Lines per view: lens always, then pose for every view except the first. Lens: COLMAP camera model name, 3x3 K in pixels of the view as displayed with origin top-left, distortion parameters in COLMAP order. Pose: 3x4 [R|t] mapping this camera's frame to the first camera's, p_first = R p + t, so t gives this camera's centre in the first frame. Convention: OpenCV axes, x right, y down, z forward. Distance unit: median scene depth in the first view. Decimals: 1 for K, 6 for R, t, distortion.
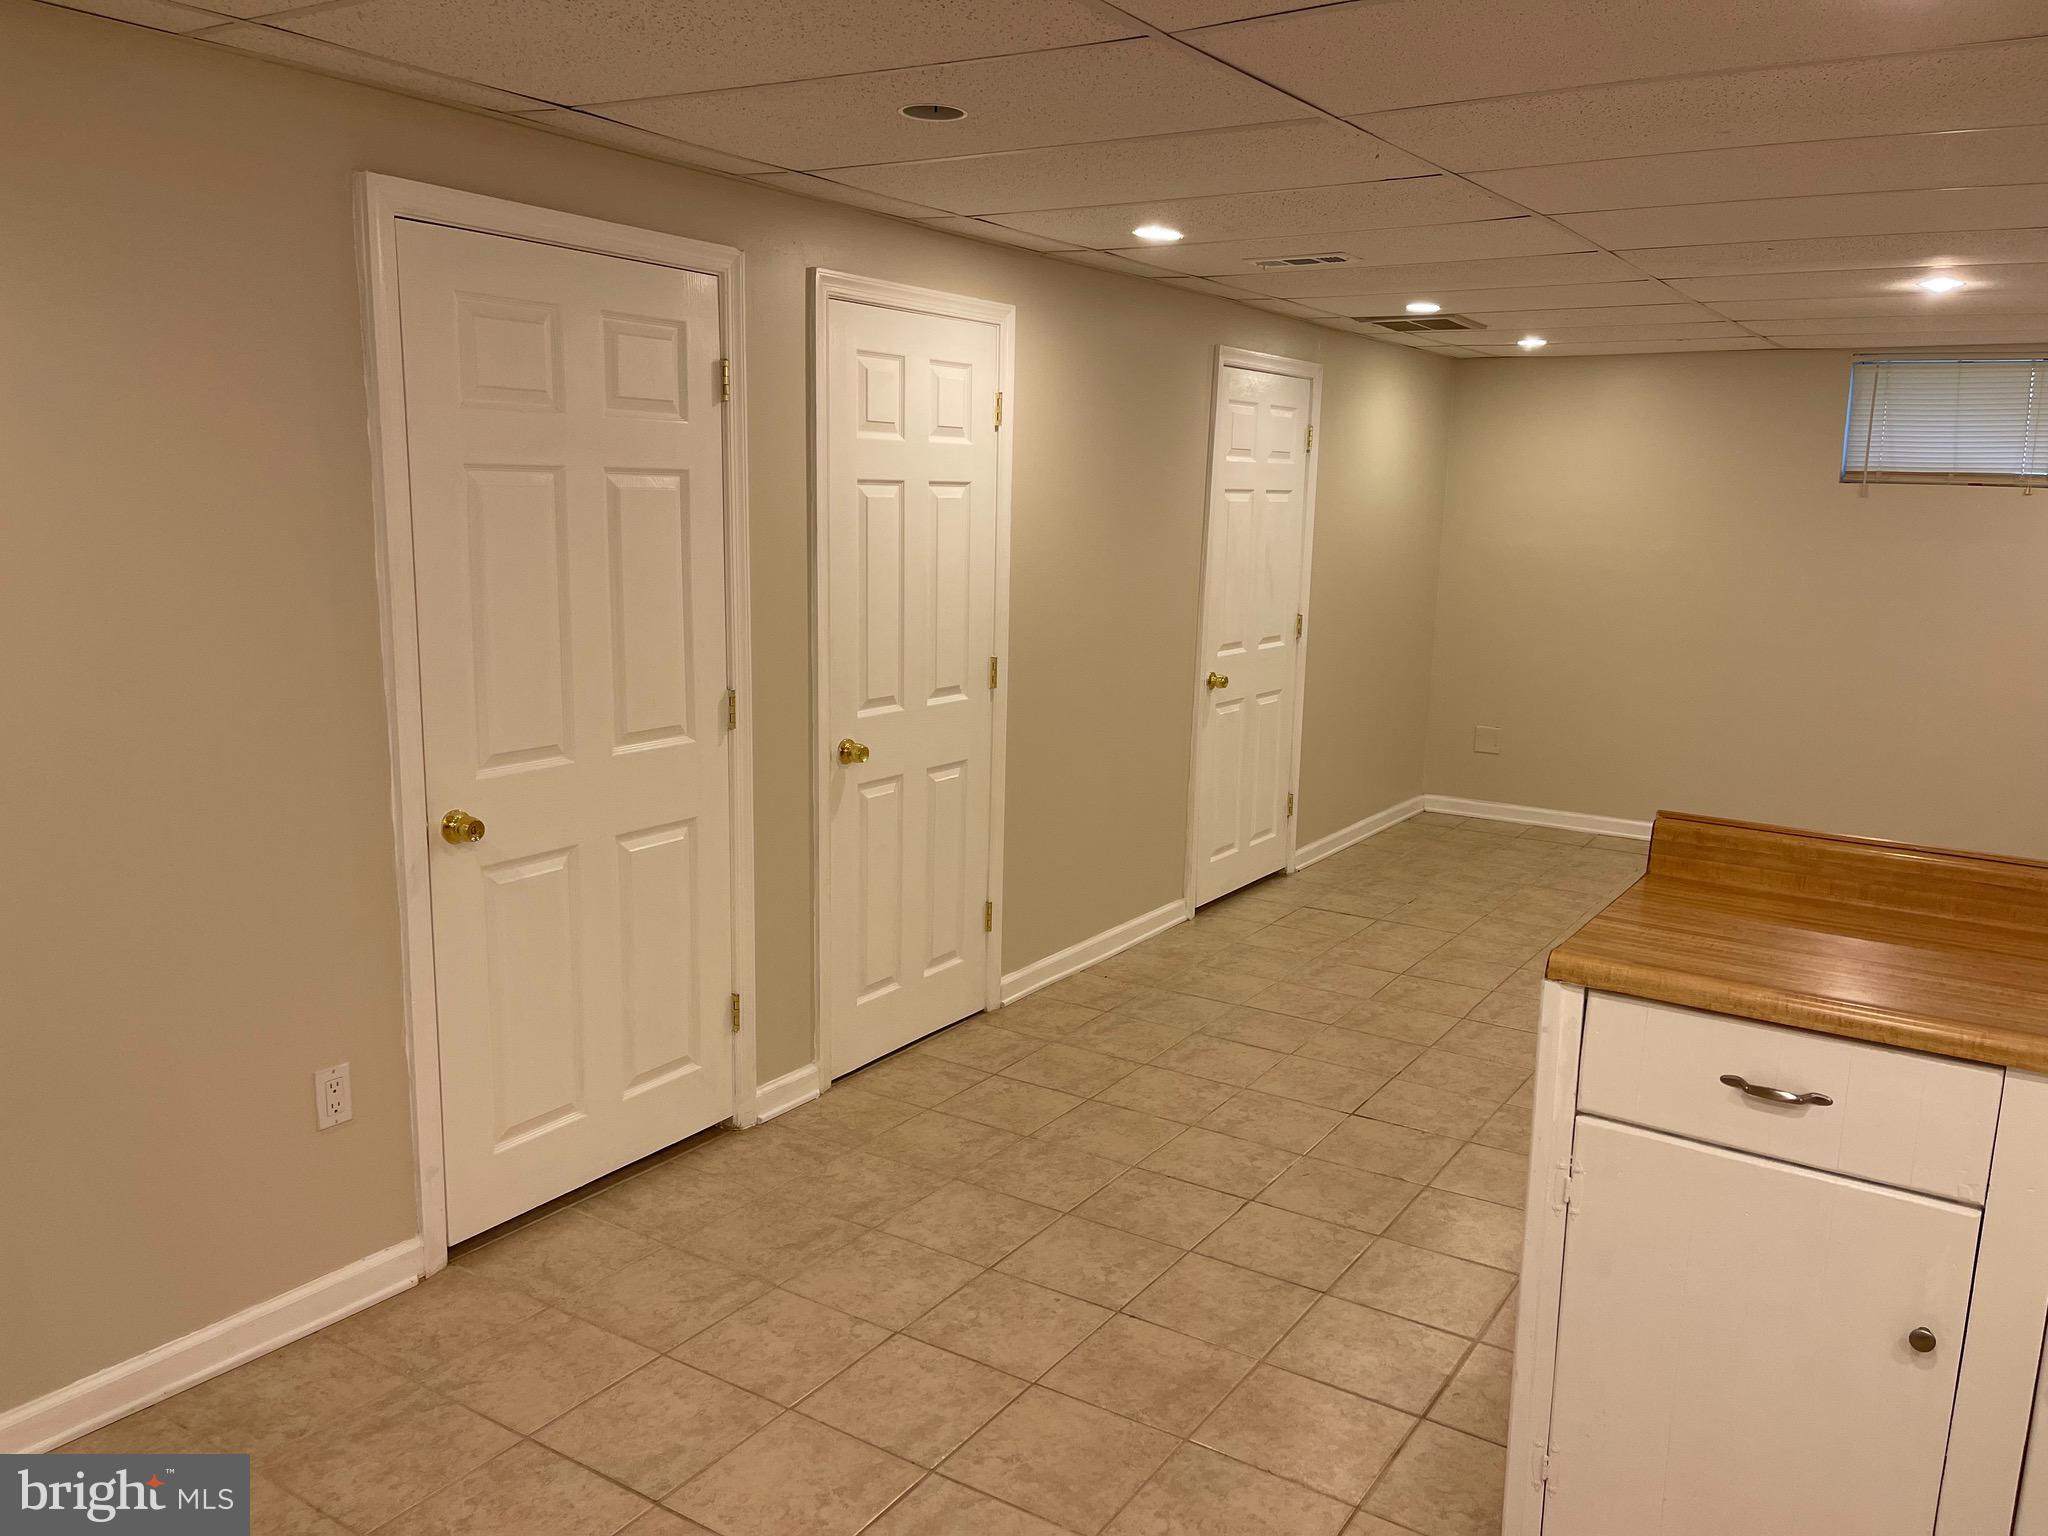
lens RADIAL K [[1546.2, 0, 1024.3], [0, 1546.2, 752.6], [0, 0, 1]] dist [0.051065, -0.060594]
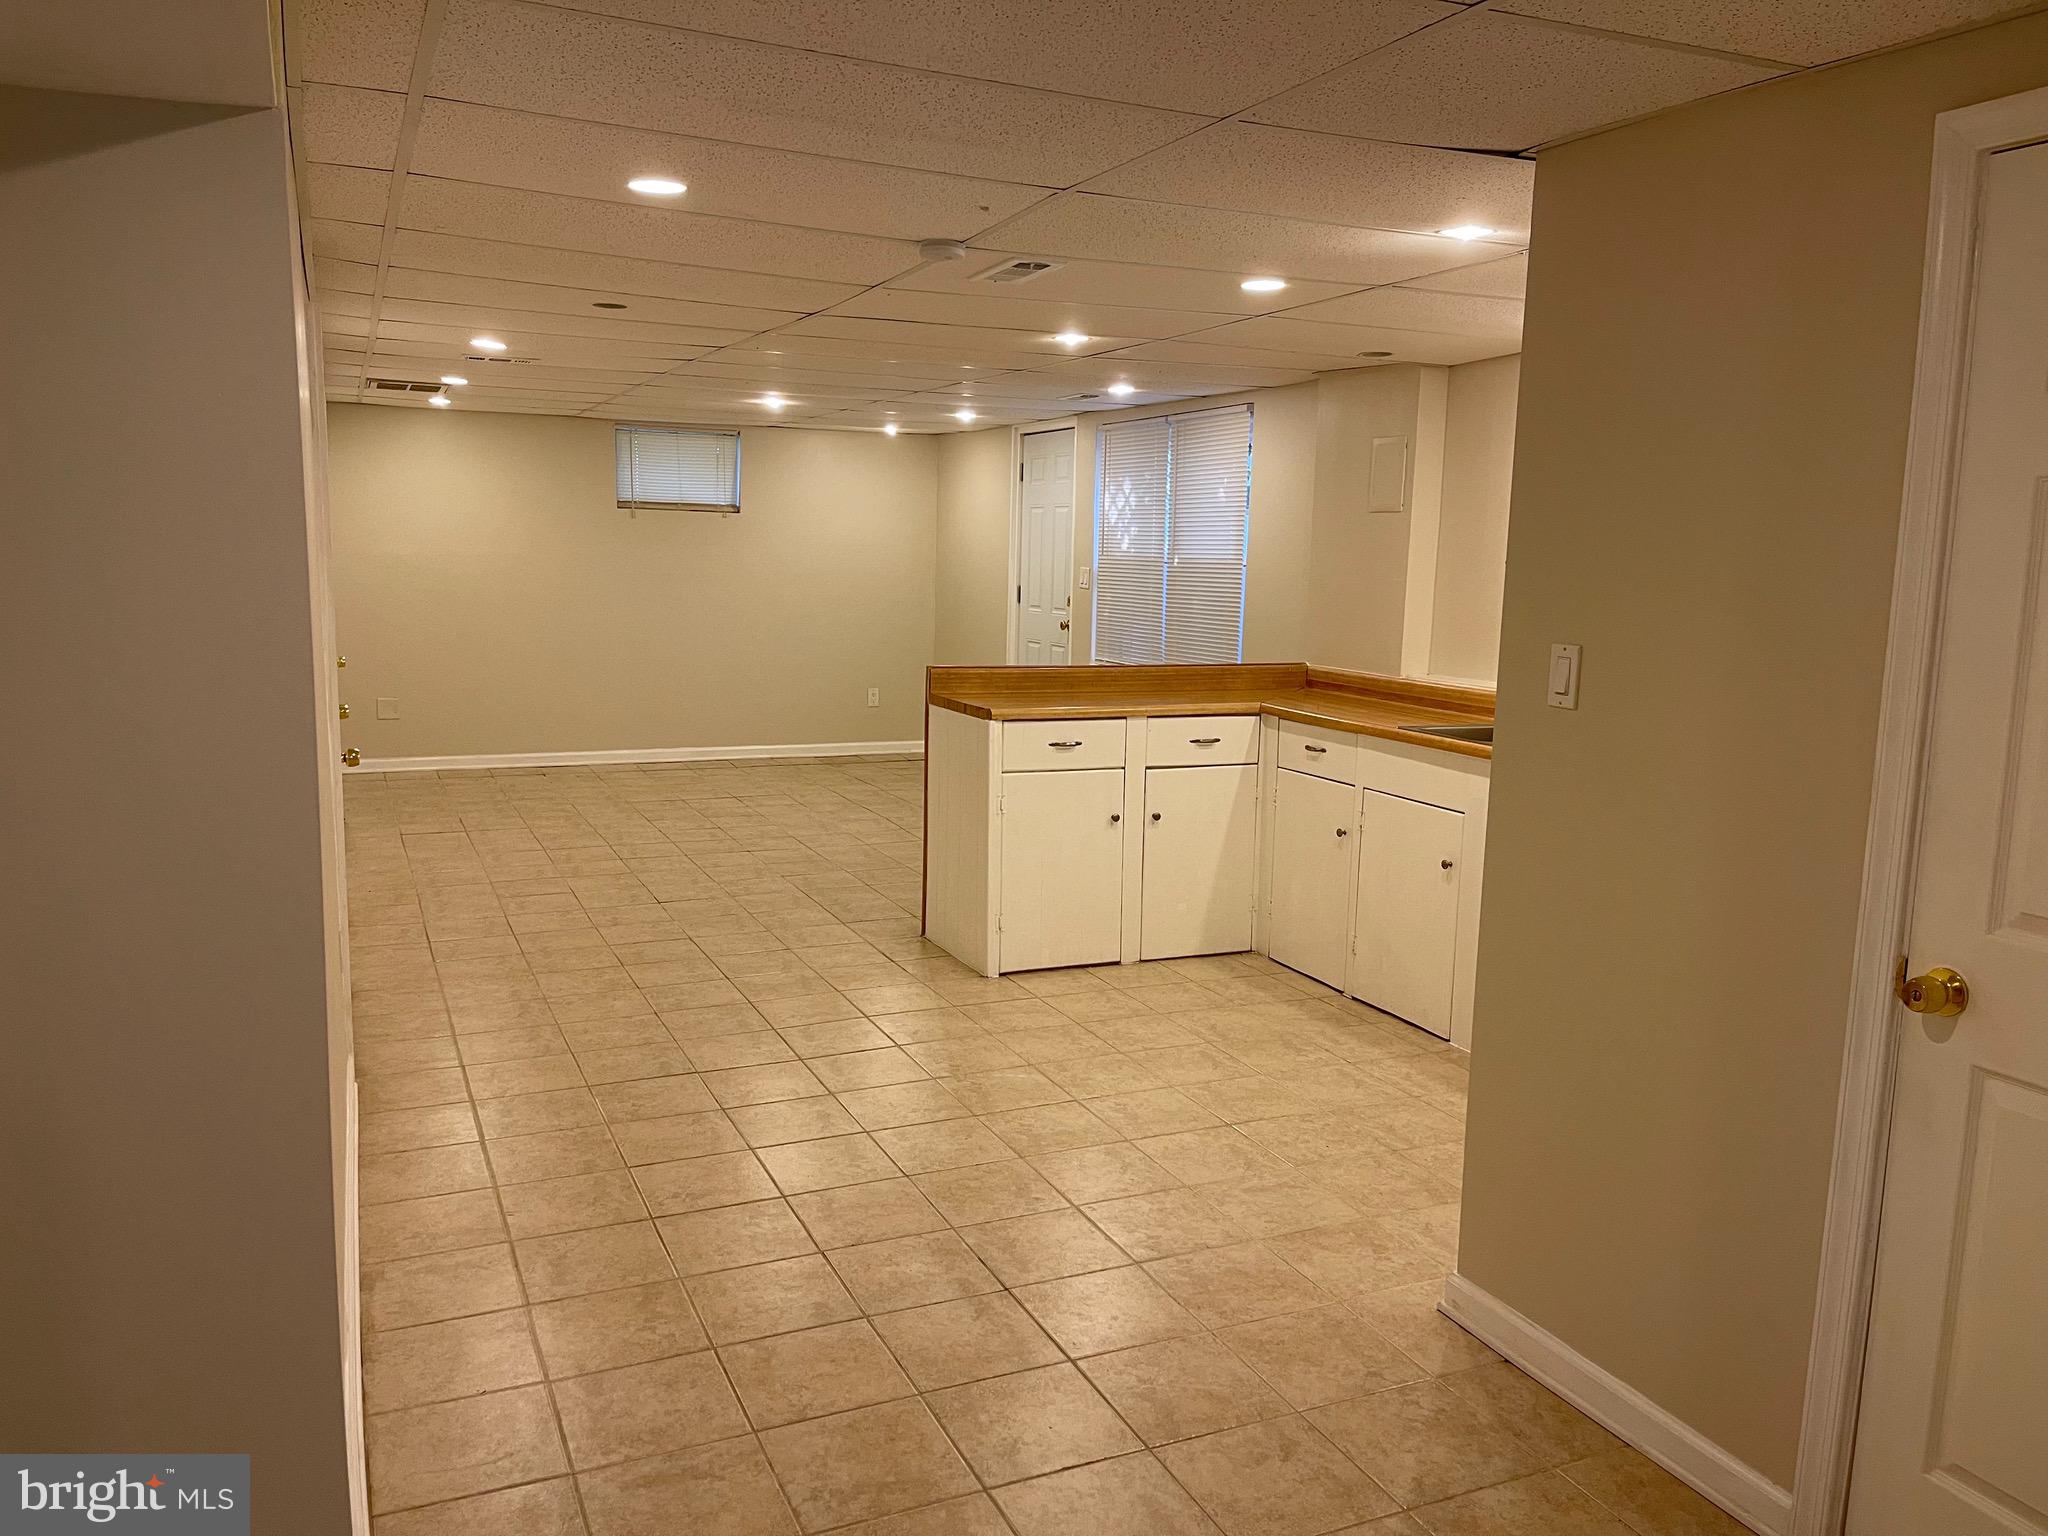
lens RADIAL K [[1546.2, 0, 1029.5], [0, 1546.2, 774.0], [0, 0, 1]] dist [0.051065, -0.060594]
pose [[0.536549, -0.134951, 0.833008, -1.000217], [0.130055, 0.988560, 0.076381, 0.030080], [-0.833787, 0.067355, 0.547963, -0.234093]]
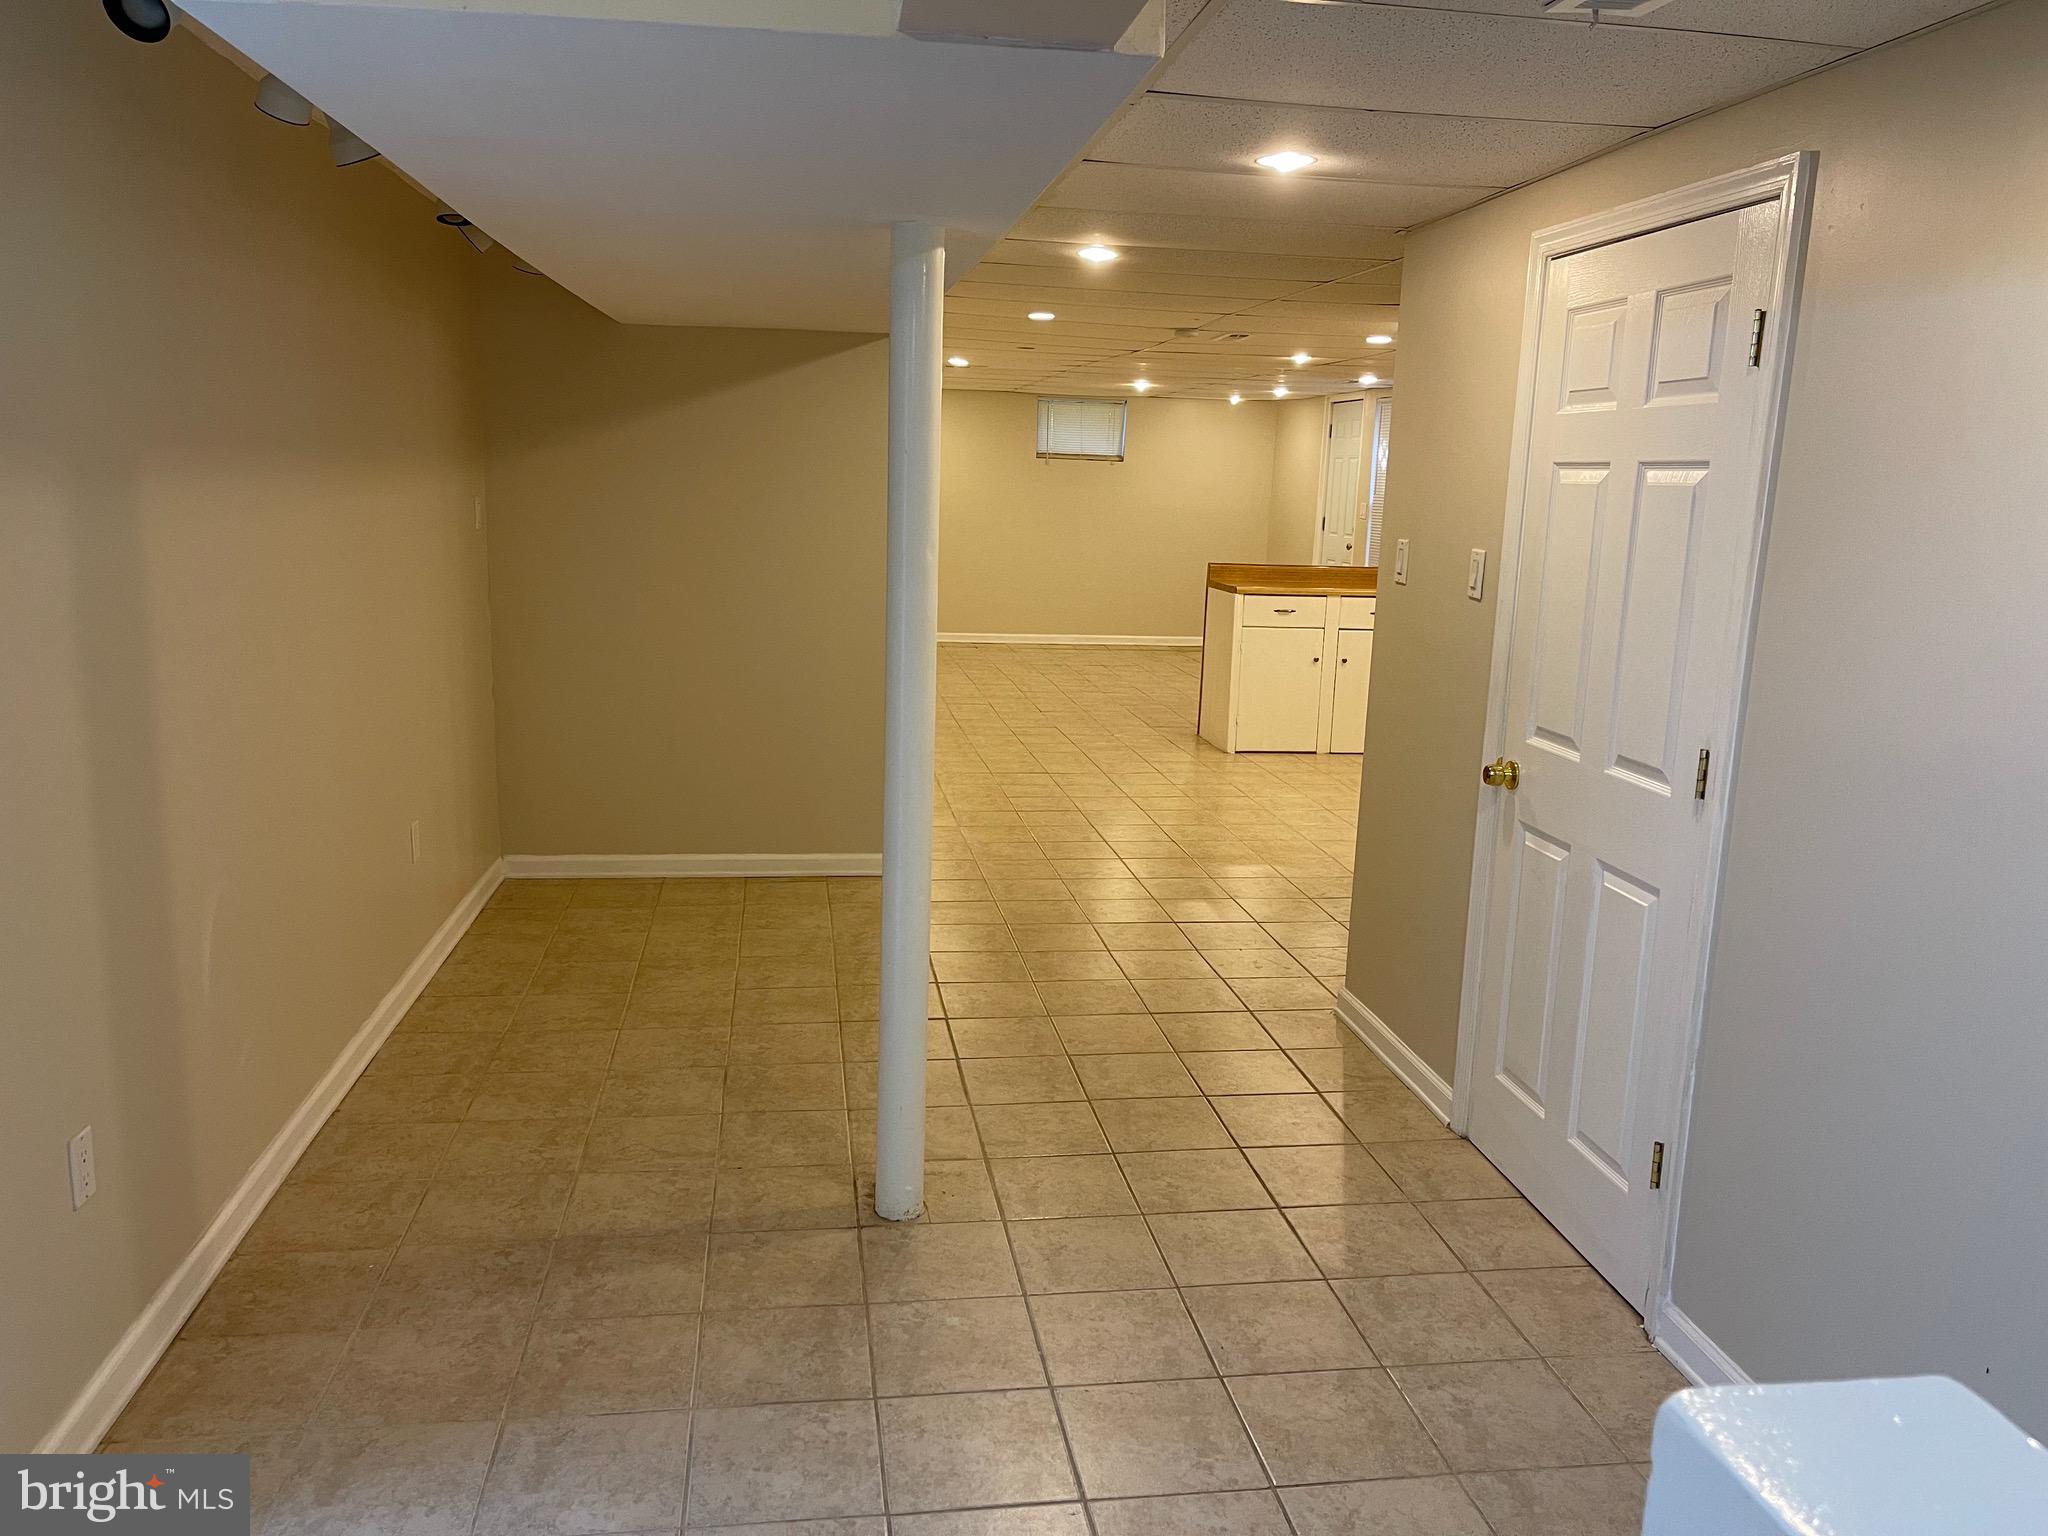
lens RADIAL K [[1546.2, 0, 1018.2], [0, 1546.2, 779.0], [0, 0, 1]] dist [0.051065, -0.060594]
pose [[0.749448, -0.127684, 0.649634, -1.639134], [0.096165, 0.991815, 0.083999, 0.136867], [-0.655042, -0.000480, 0.755592, -0.992608]]
